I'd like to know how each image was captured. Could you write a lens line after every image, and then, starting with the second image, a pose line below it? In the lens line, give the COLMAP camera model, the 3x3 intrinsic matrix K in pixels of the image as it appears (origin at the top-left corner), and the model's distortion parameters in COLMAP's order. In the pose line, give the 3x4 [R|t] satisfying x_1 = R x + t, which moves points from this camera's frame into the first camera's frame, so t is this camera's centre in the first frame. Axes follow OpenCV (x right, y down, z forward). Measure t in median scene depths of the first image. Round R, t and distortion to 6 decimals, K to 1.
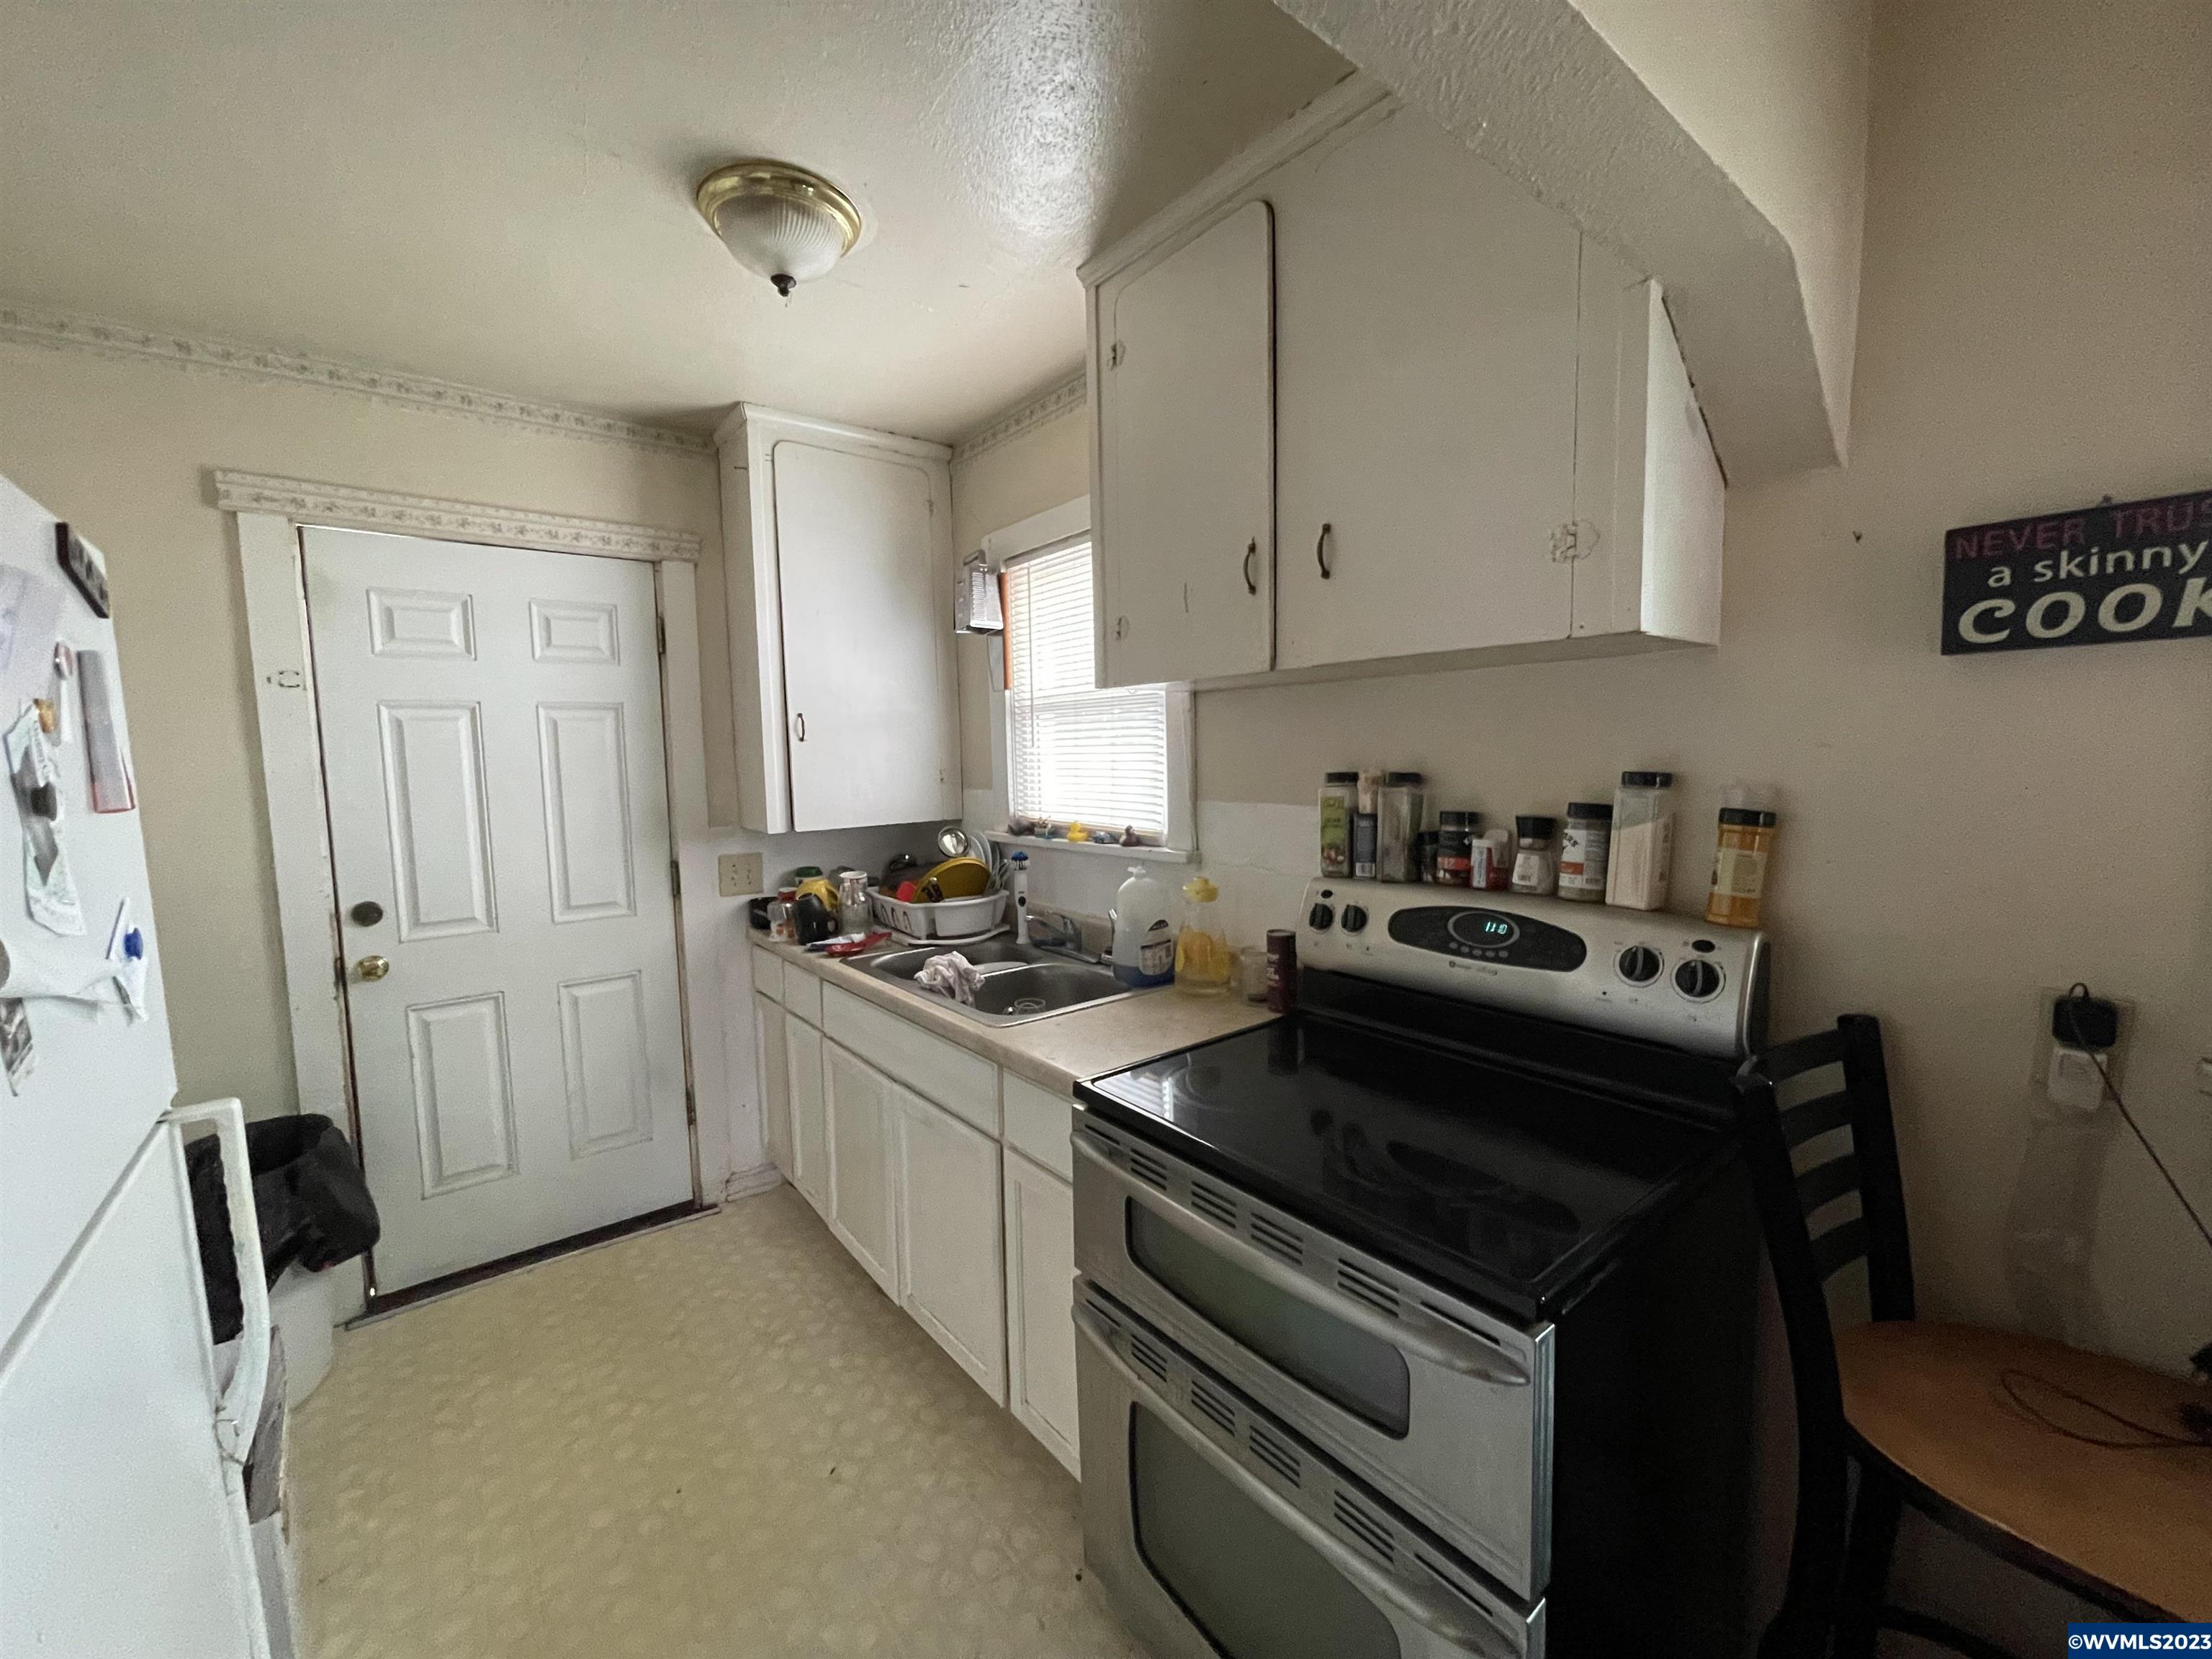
lens RADIAL K [[892.1, 0, 1106.0], [0, 892.1, 829.5], [0, 0, 1]] dist [-0.003070, -0.000388]
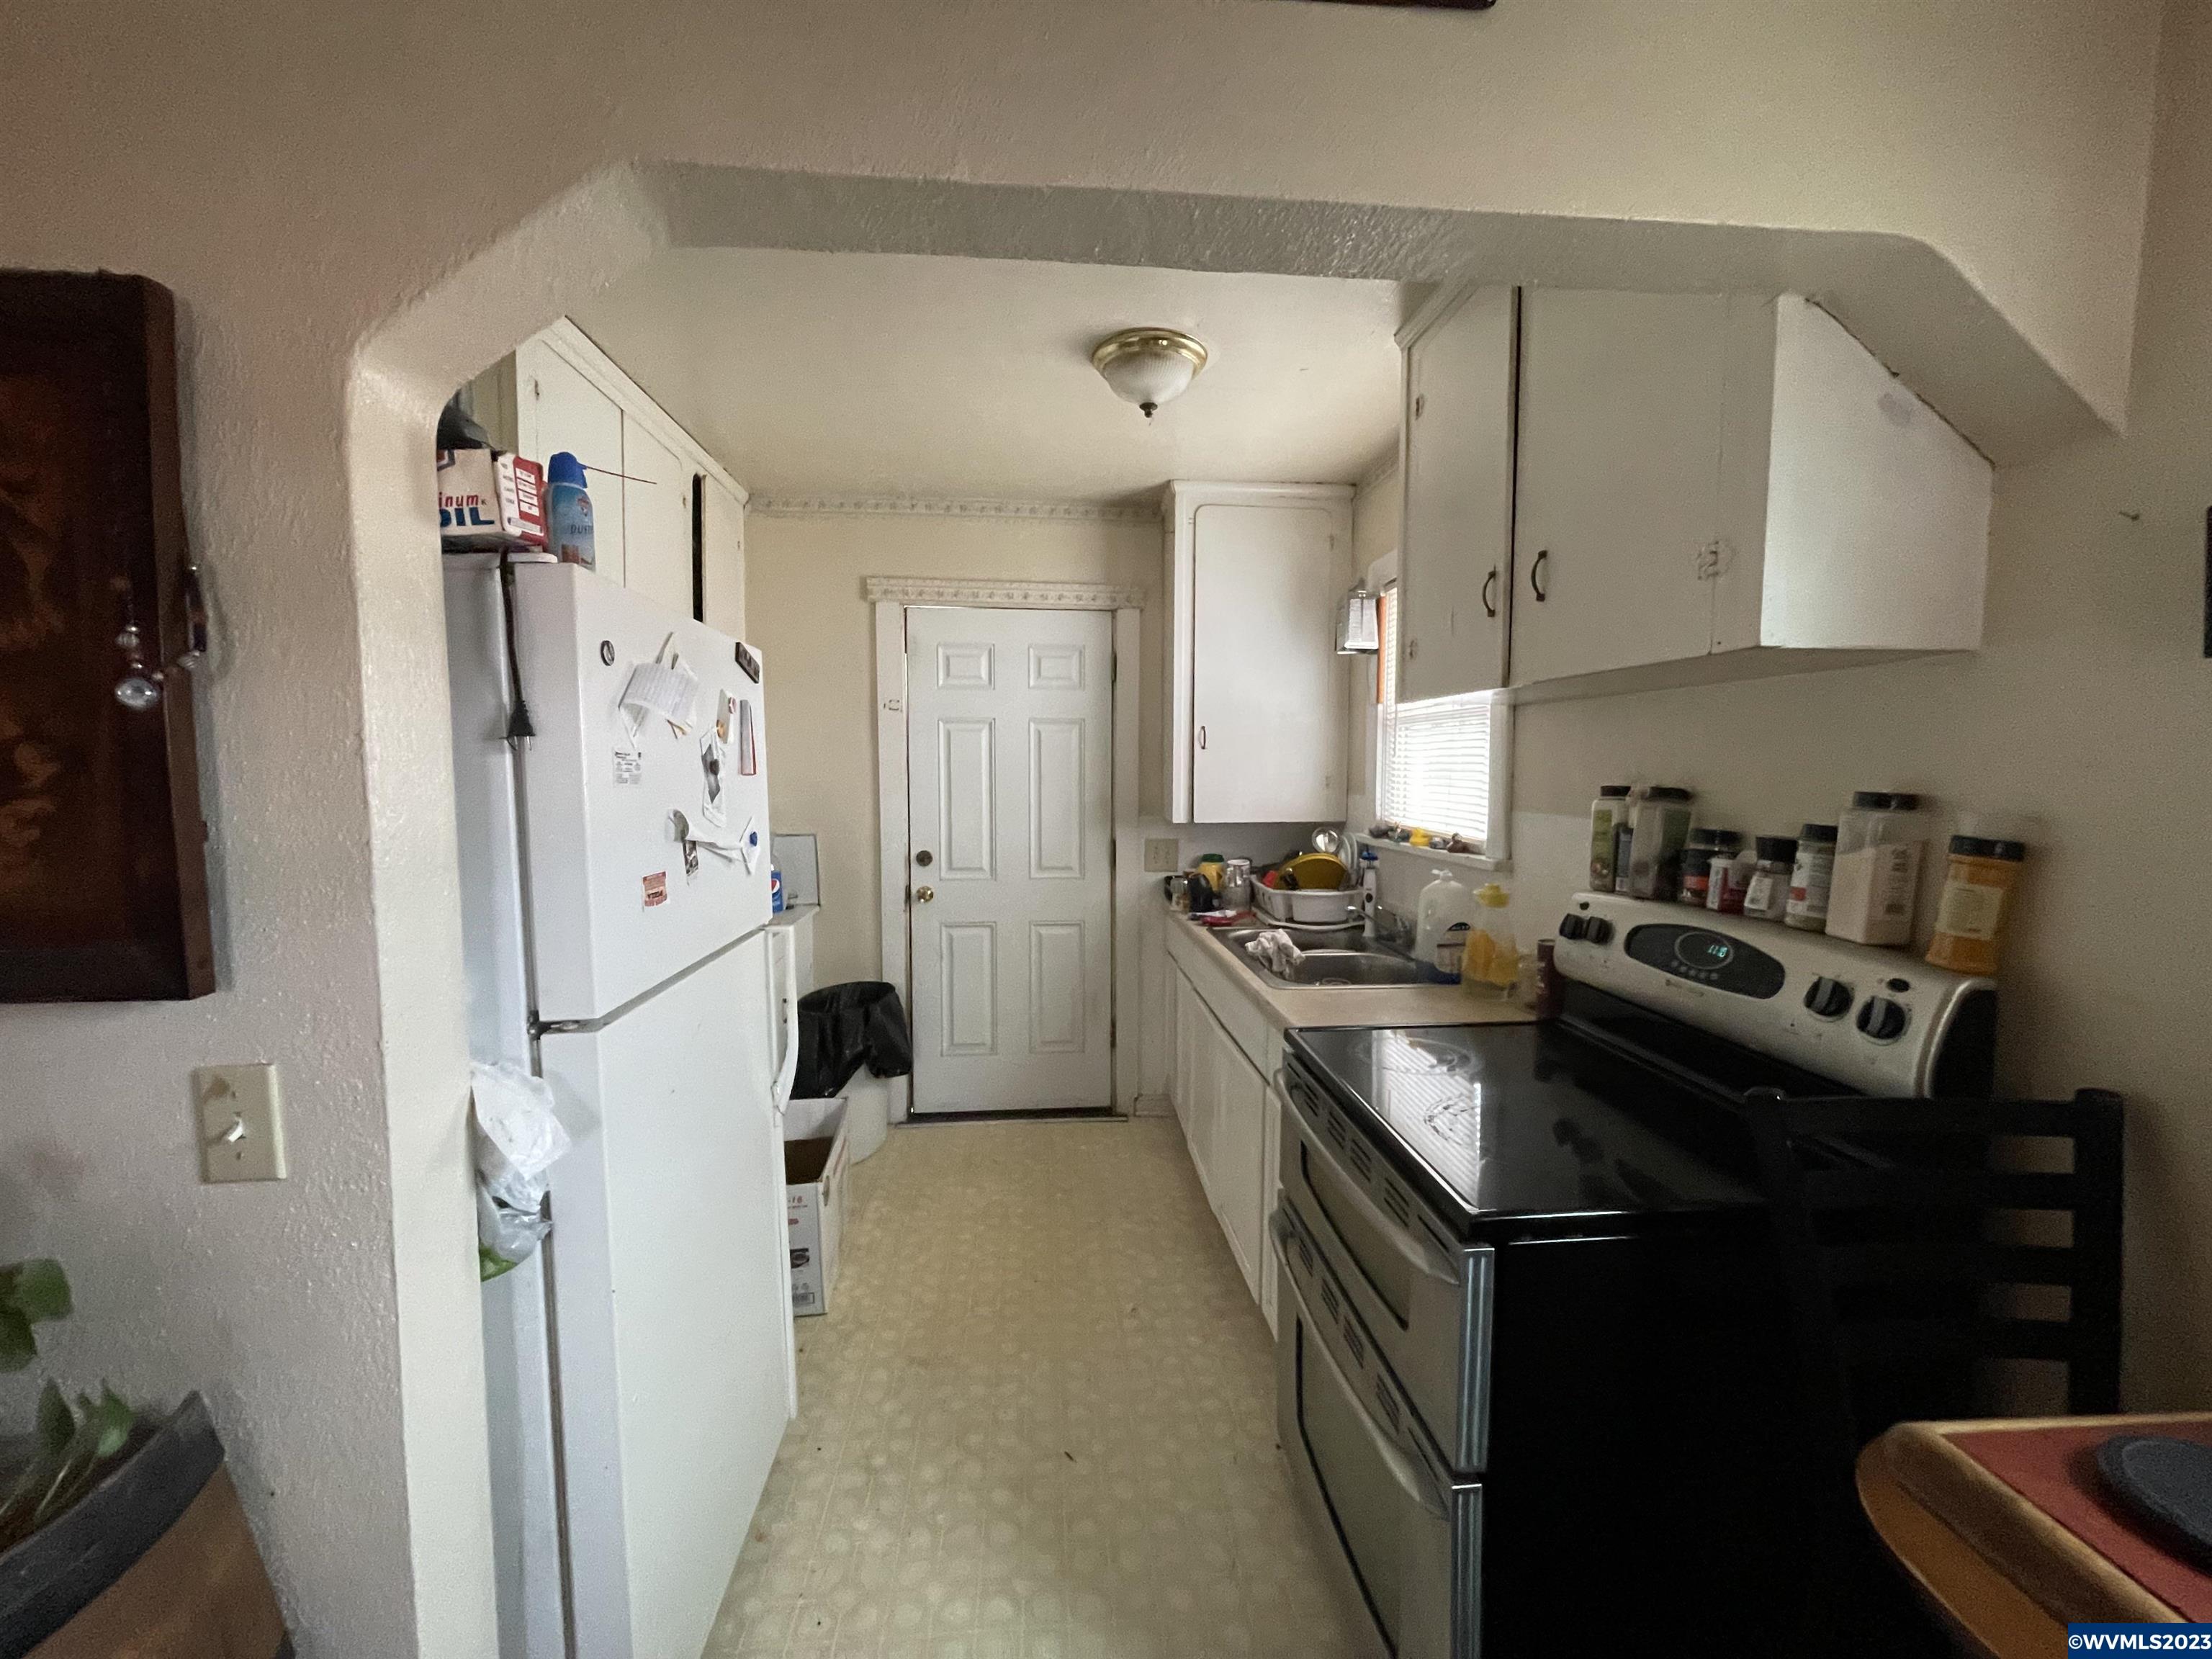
lens RADIAL K [[892.1, 0, 1106.0], [0, 892.1, 829.5], [0, 0, 1]] dist [-0.003070, -0.000388]
pose [[0.835661, 0.062466, -0.545682, 0.285570], [-0.068652, 0.997600, 0.009064, 0.011924], [0.544938, 0.029887, 0.837944, -0.118183]]
